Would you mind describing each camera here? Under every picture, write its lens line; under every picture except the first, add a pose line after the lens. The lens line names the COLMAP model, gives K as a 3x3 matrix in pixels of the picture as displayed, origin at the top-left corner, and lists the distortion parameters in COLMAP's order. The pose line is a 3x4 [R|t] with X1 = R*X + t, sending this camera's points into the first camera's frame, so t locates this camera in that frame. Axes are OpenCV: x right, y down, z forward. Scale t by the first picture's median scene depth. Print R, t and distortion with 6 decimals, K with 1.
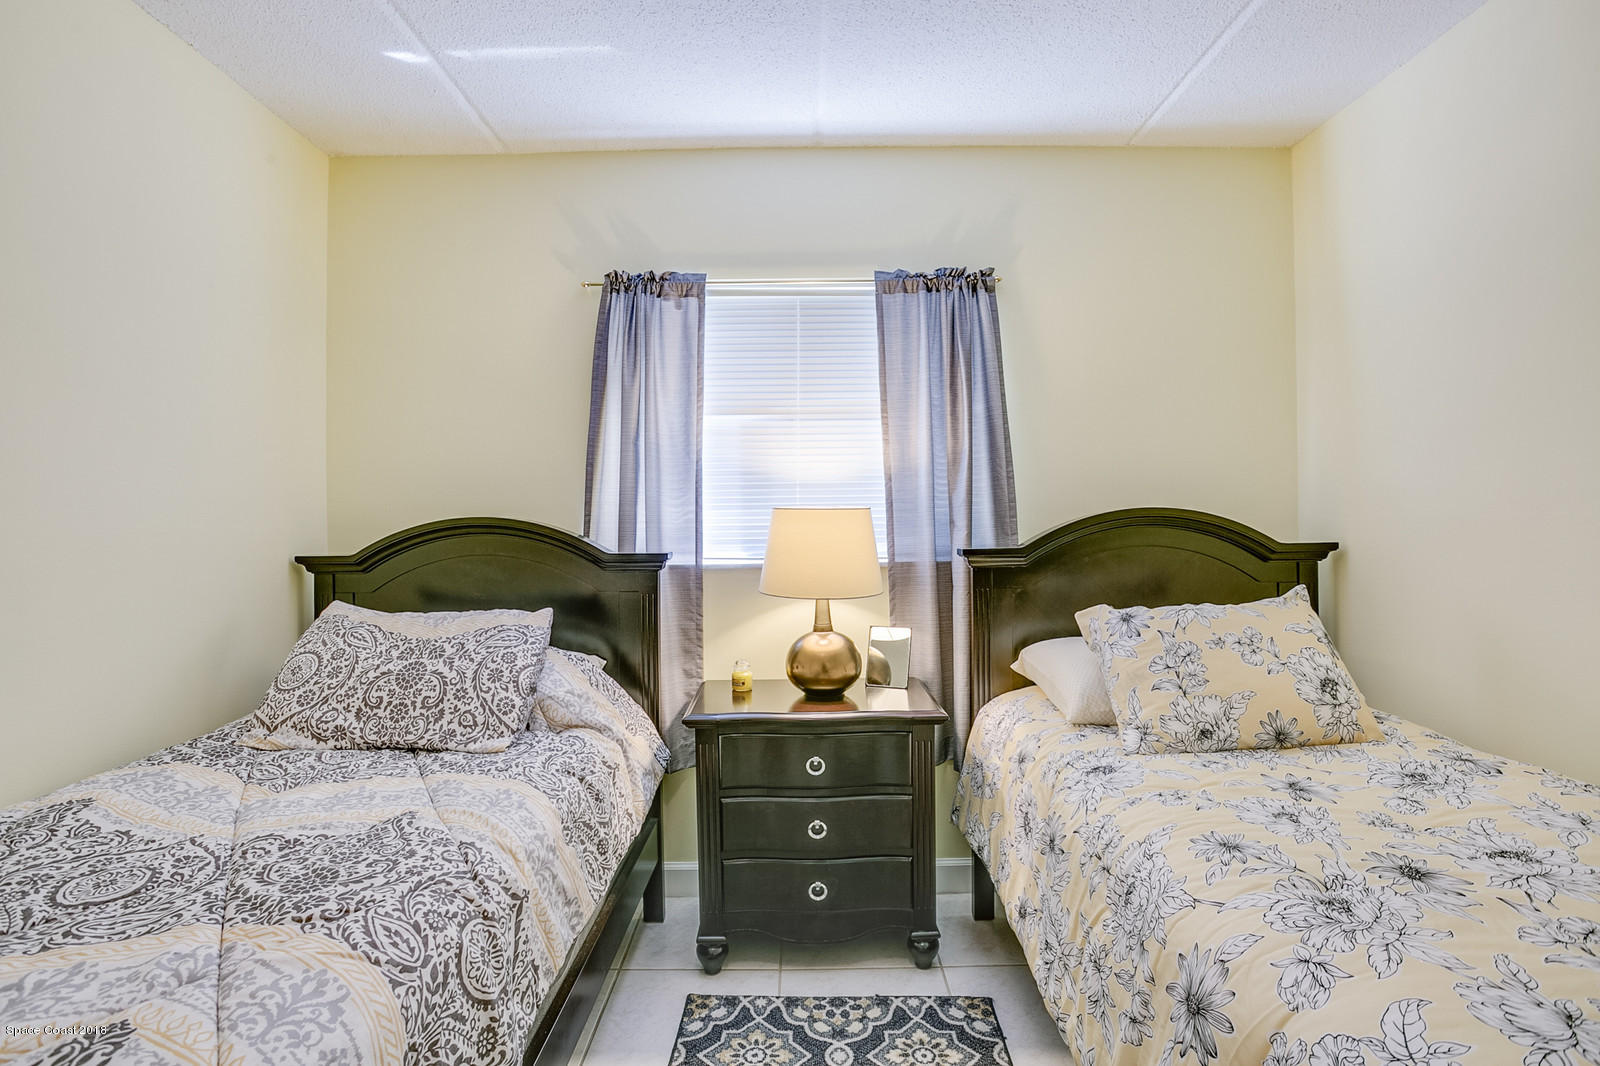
lens RADIAL K [[772.7, 0, 799.9], [0, 772.7, 519.2], [0, 0, 1]] dist [-0.046072, 0.011414]
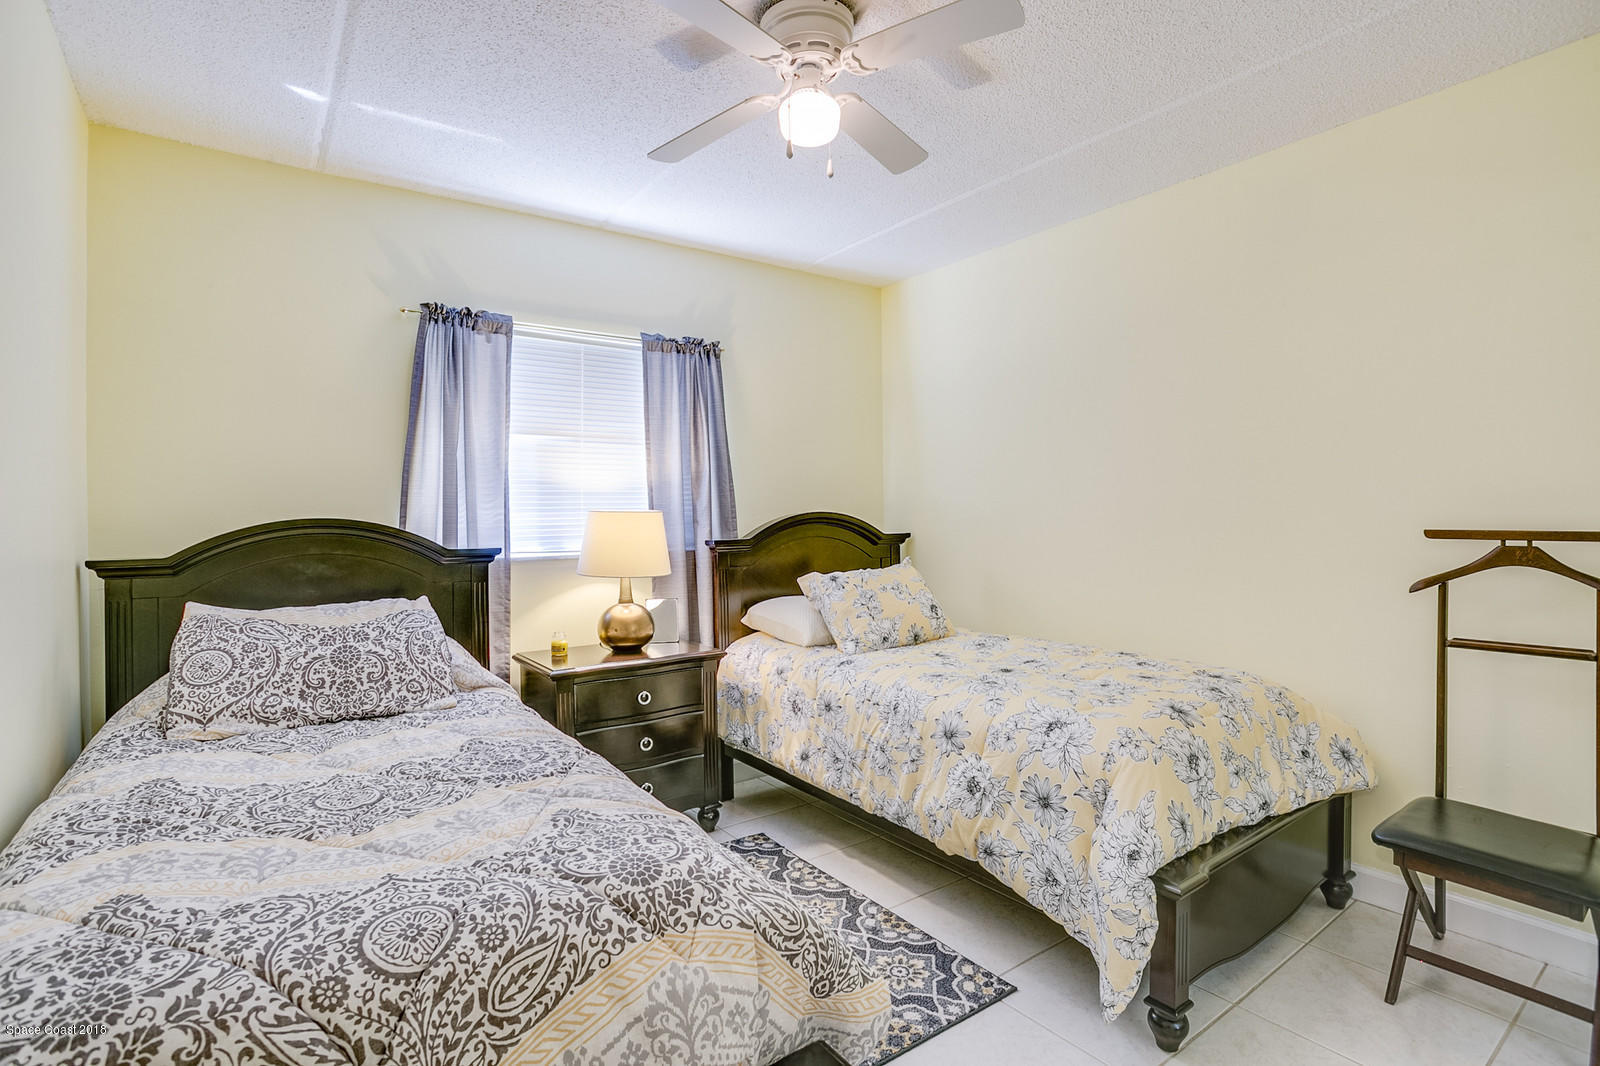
lens RADIAL K [[777.7, 0, 793.6], [0, 777.7, 515.1], [0, 0, 1]] dist [-0.012152, 0.000672]
pose [[0.815854, 0.001234, 0.578257, -0.511871], [0.003348, 0.999971, -0.006858, 0.002195], [-0.578249, 0.007531, 0.815826, -0.268183]]
